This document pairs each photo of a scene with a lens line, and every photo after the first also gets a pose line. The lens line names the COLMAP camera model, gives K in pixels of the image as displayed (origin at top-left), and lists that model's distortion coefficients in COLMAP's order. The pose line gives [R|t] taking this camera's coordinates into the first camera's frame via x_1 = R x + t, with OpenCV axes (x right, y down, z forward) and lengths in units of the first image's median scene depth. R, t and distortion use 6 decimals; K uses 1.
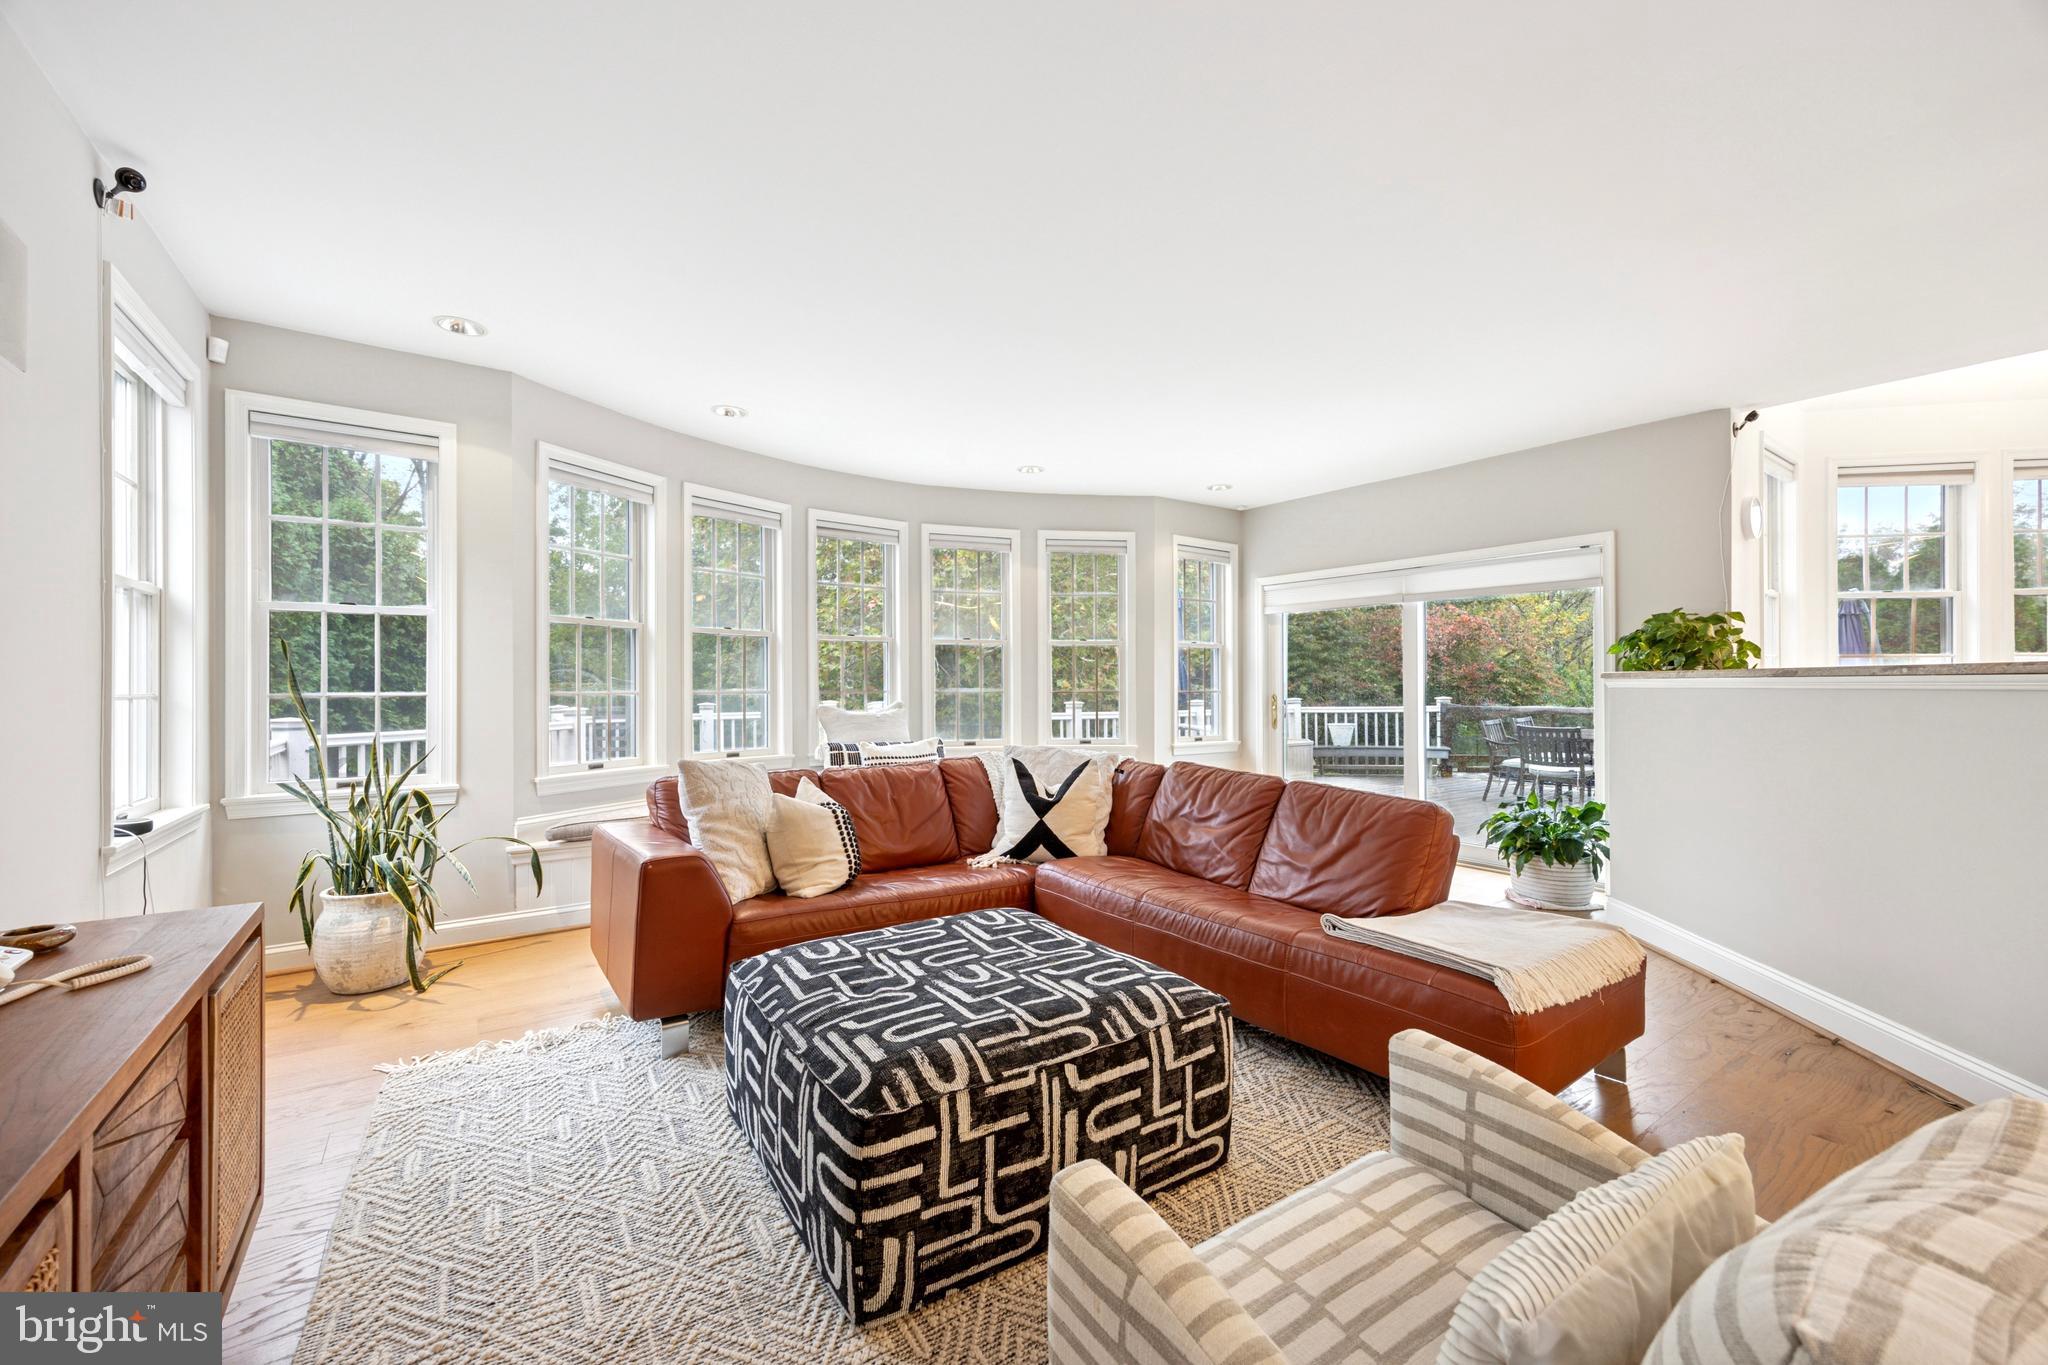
lens RADIAL K [[833.1, 0, 1021.7], [0, 833.1, 679.5], [0, 0, 1]] dist [0.008140, -0.000270]
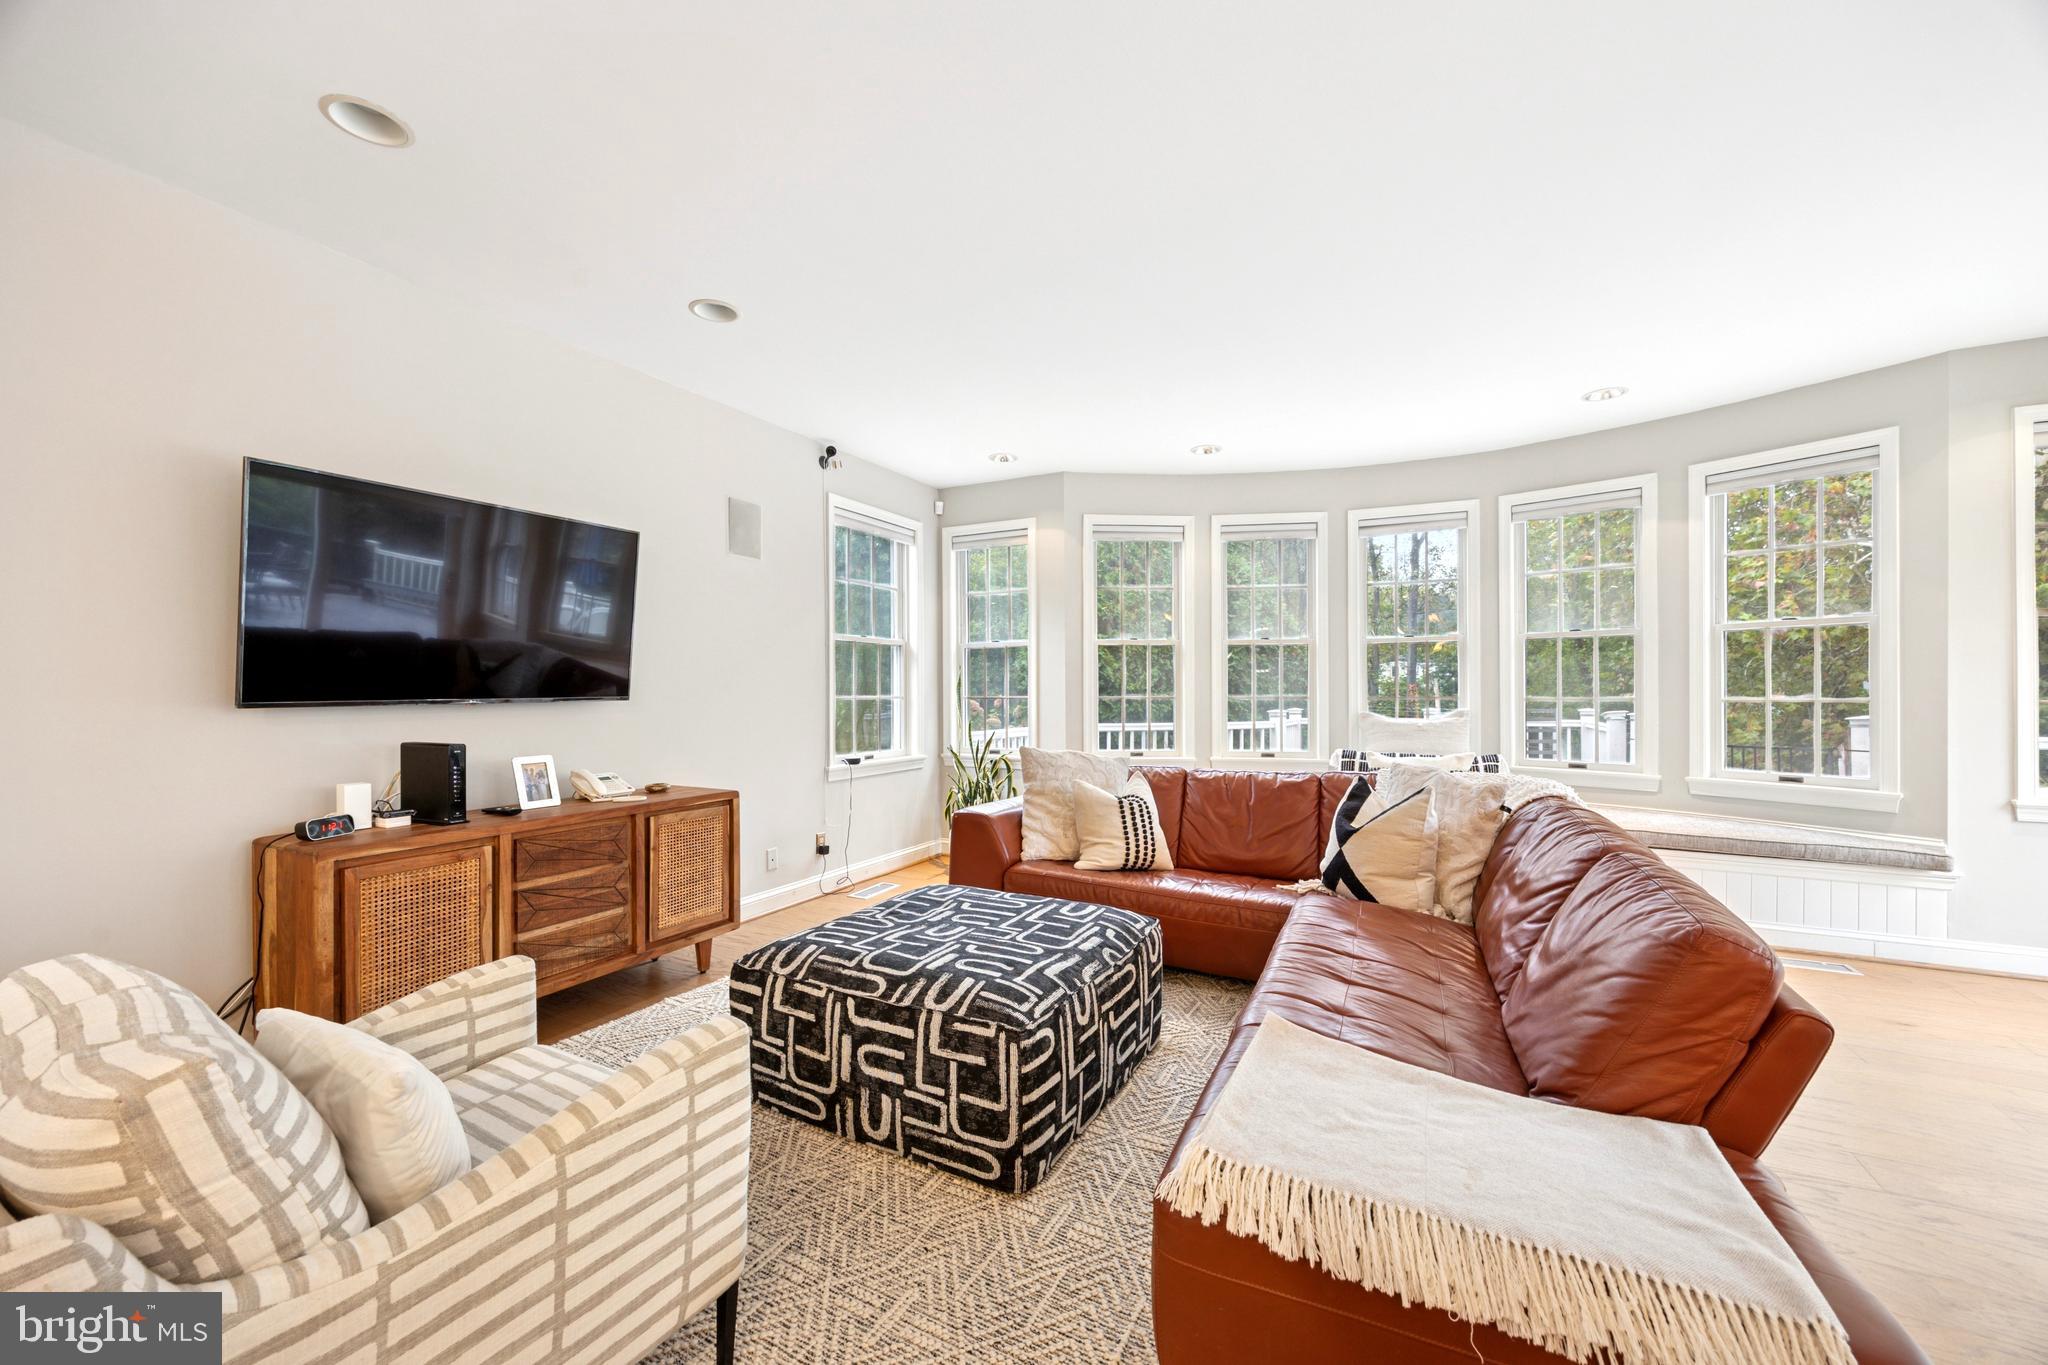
lens RADIAL K [[790.9, 0, 1017.2], [0, 790.9, 691.6], [0, 0, 1]] dist [0.000230, 0.000441]
pose [[0.446381, 0.000894, -0.894842, 0.969666], [0.006884, 0.999966, 0.004433, 0.001854], [0.894816, -0.008139, 0.446360, 0.558888]]
